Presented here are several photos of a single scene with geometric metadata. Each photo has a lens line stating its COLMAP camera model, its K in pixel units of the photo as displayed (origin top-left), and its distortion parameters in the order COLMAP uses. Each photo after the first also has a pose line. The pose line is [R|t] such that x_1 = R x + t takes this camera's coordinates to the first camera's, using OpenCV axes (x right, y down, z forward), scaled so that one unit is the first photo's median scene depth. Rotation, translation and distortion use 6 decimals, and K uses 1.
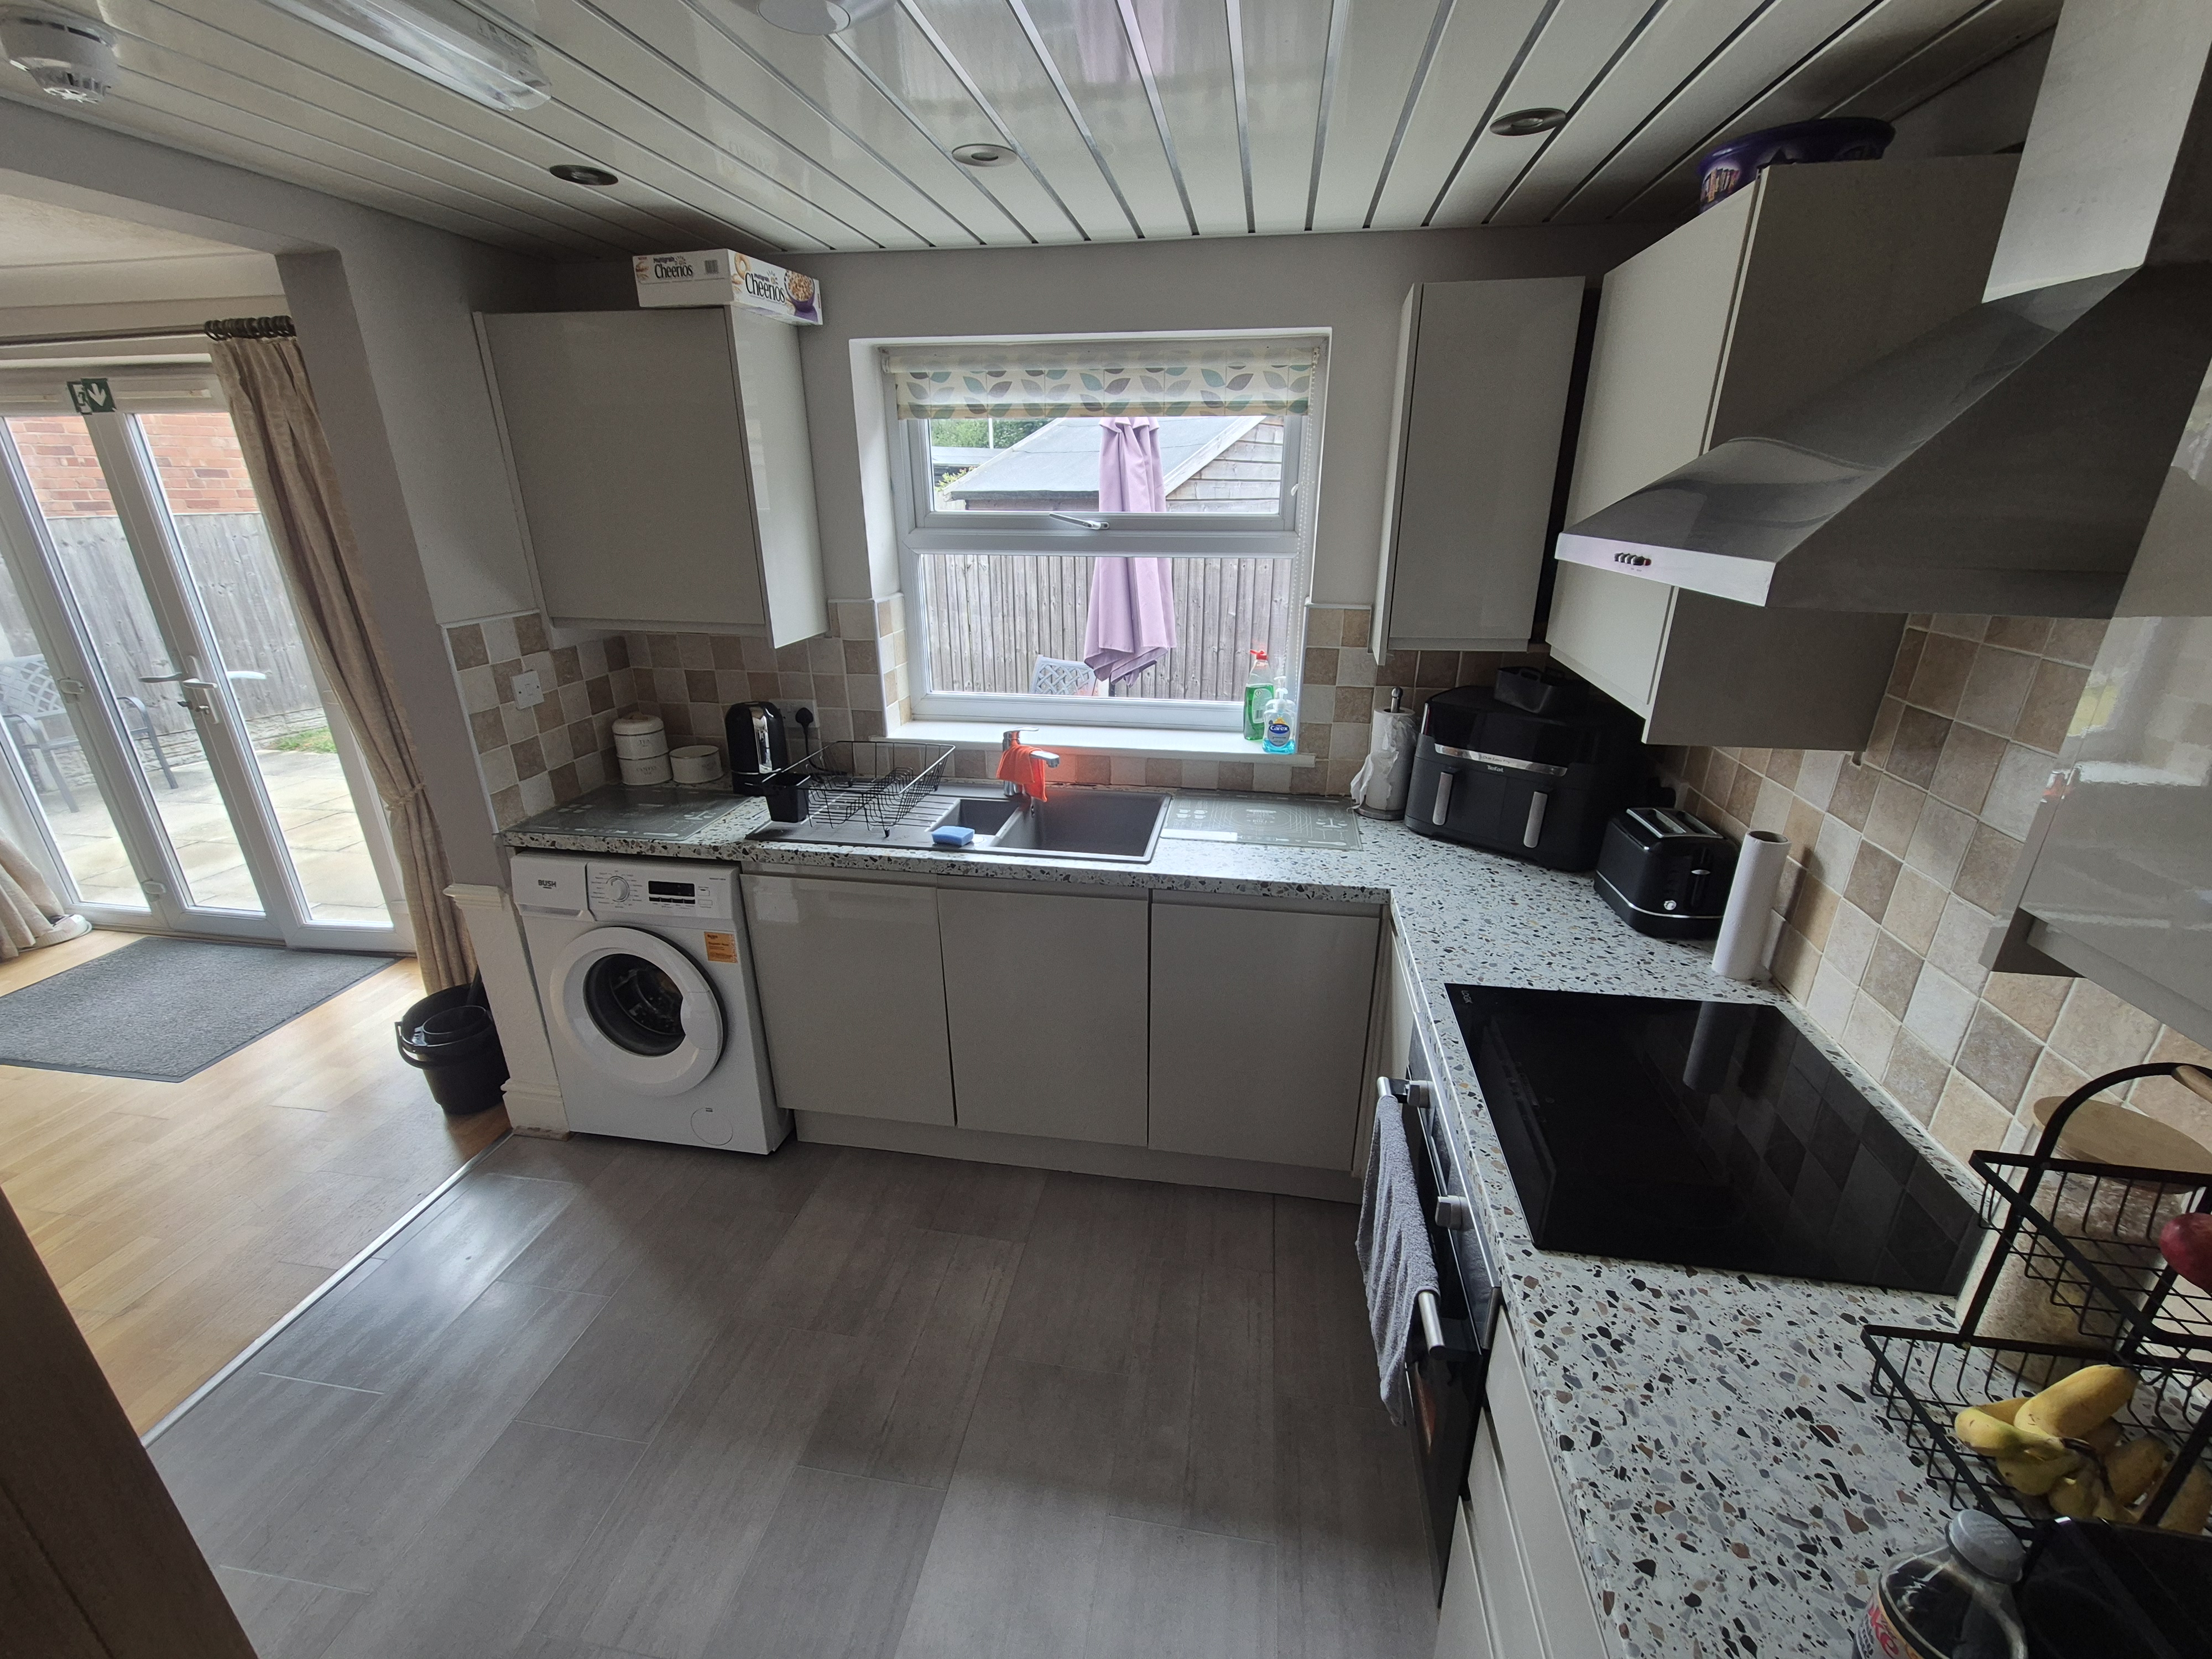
lens RADIAL K [[906.5, 0, 1111.4], [0, 906.5, 837.0], [0, 0, 1]] dist [0.000553, -0.000103]
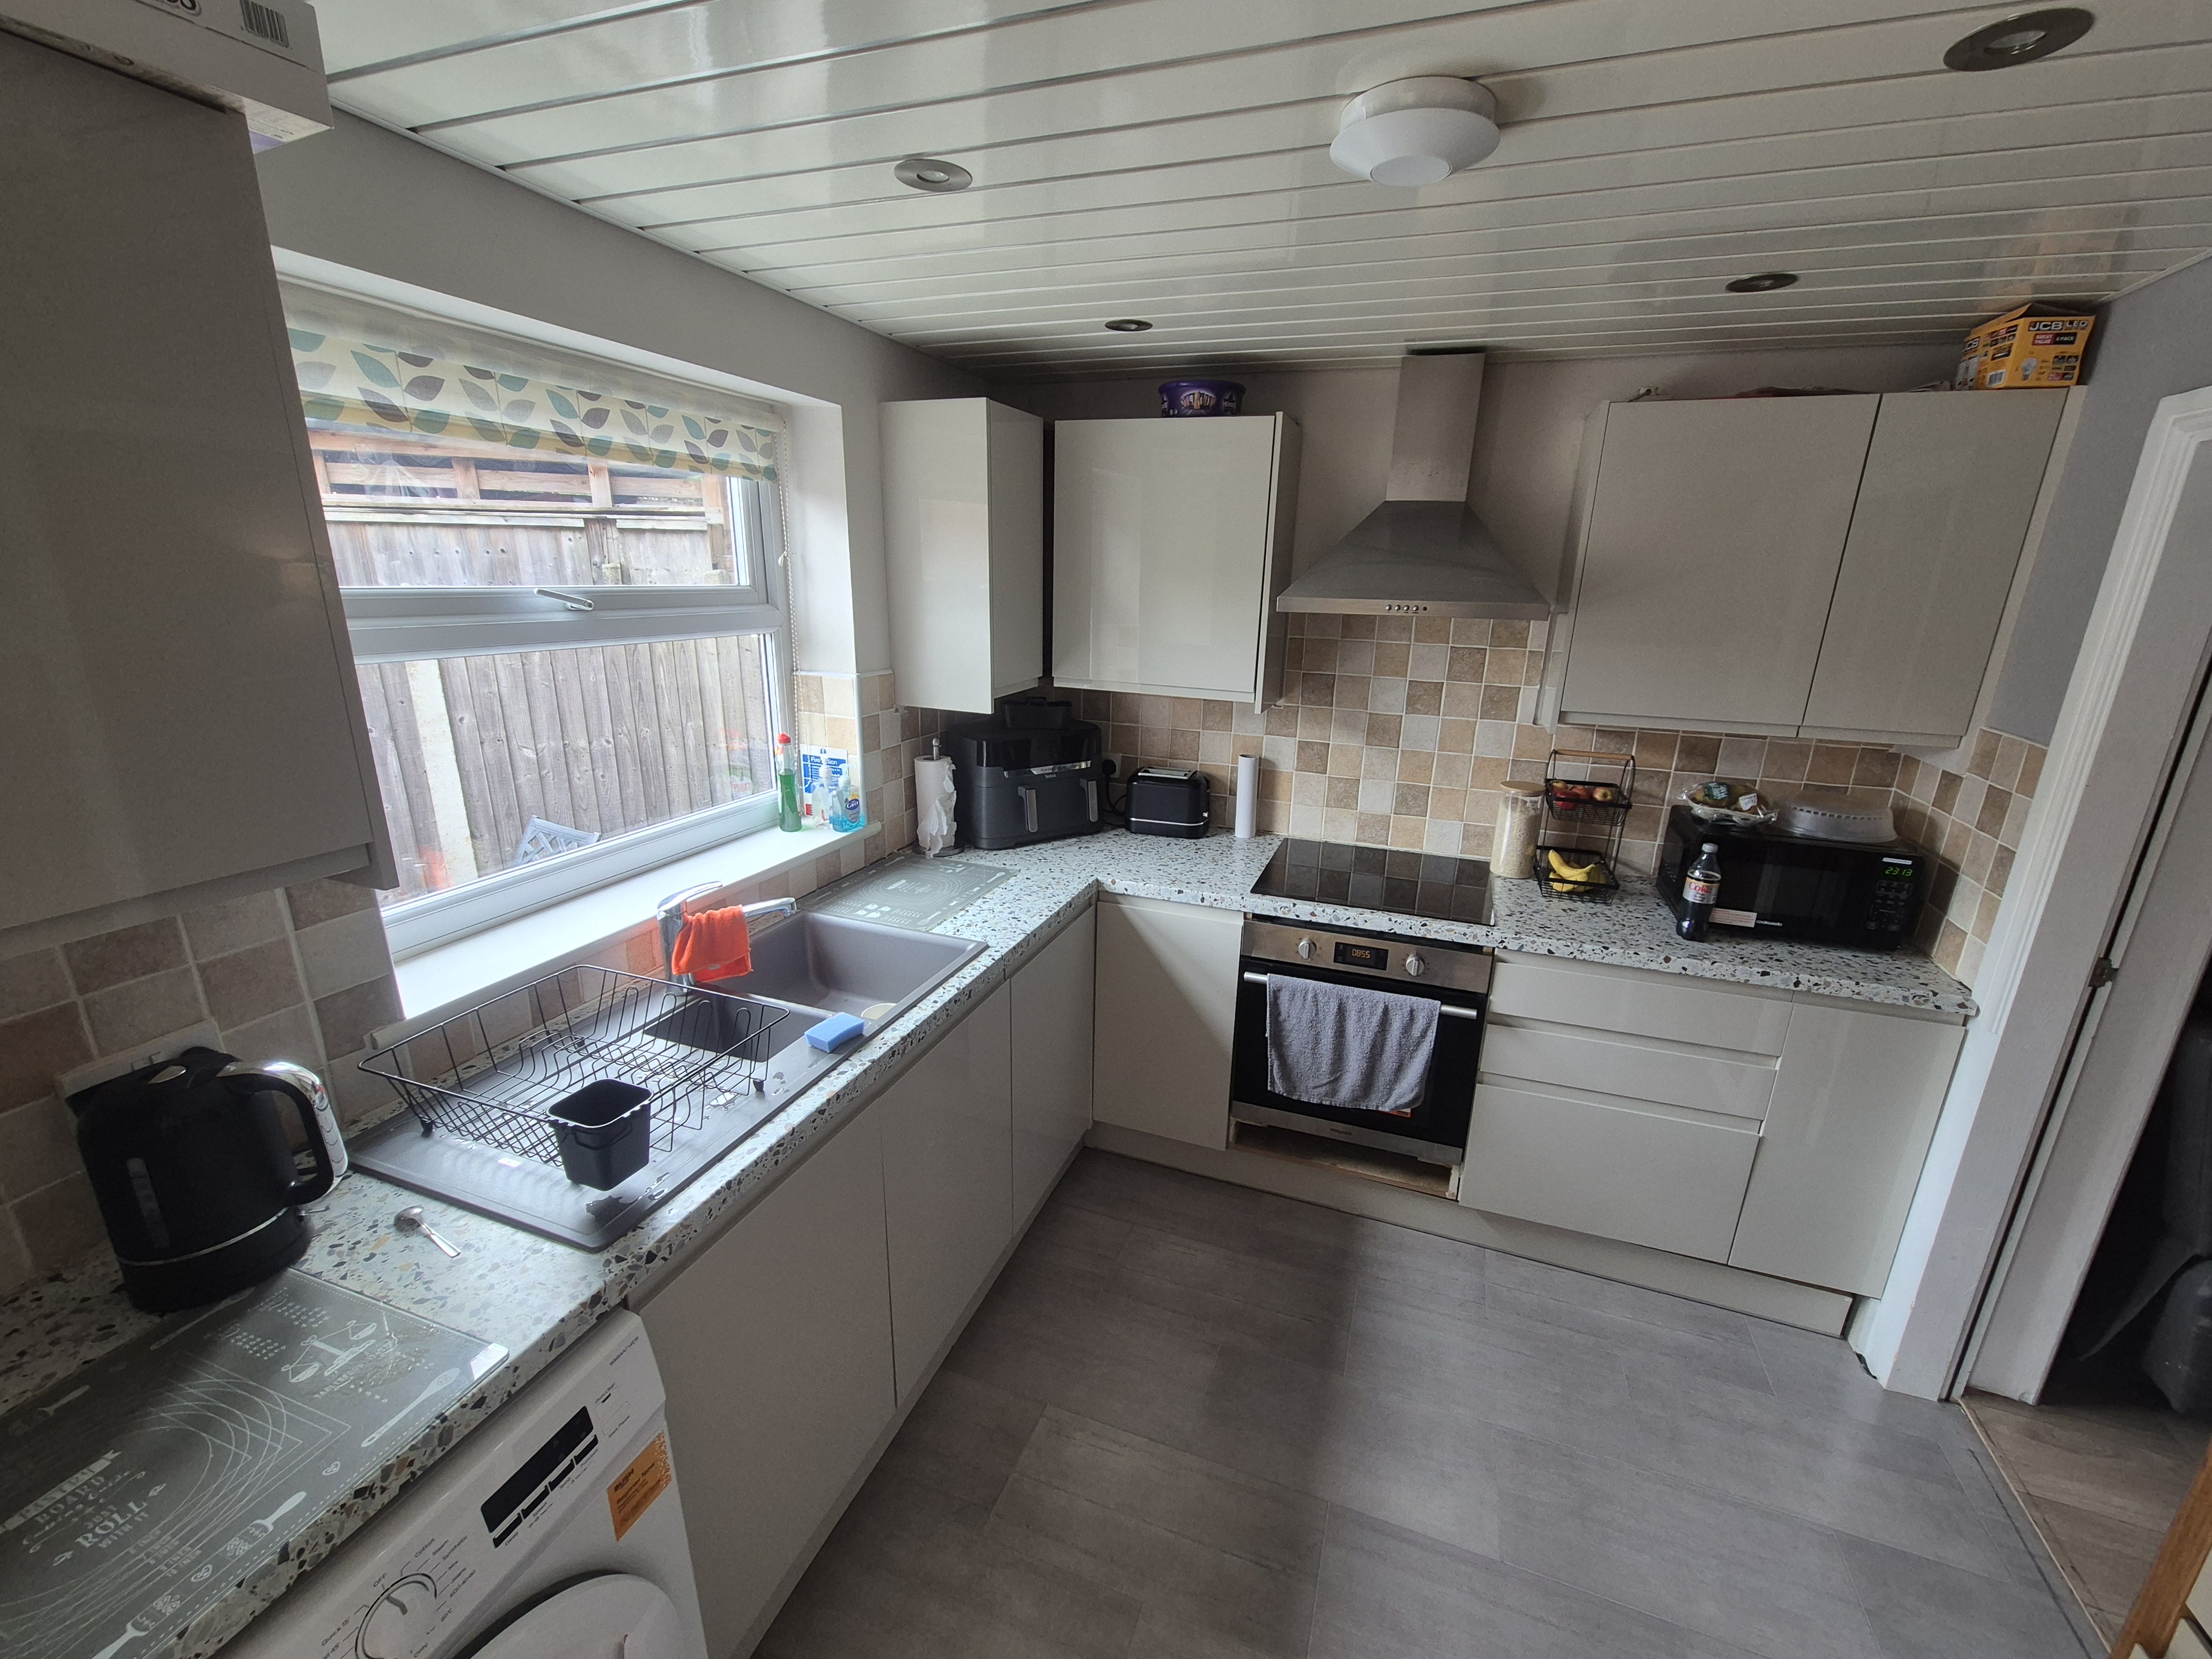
lens RADIAL K [[906.5, 0, 1111.4], [0, 906.5, 837.0], [0, 0, 1]] dist [0.000553, -0.000103]
pose [[0.188505, -0.274129, 0.943037, -0.705137], [0.329519, 0.922240, 0.202215, -0.199135], [-0.925140, 0.272630, 0.264178, 0.521500]]
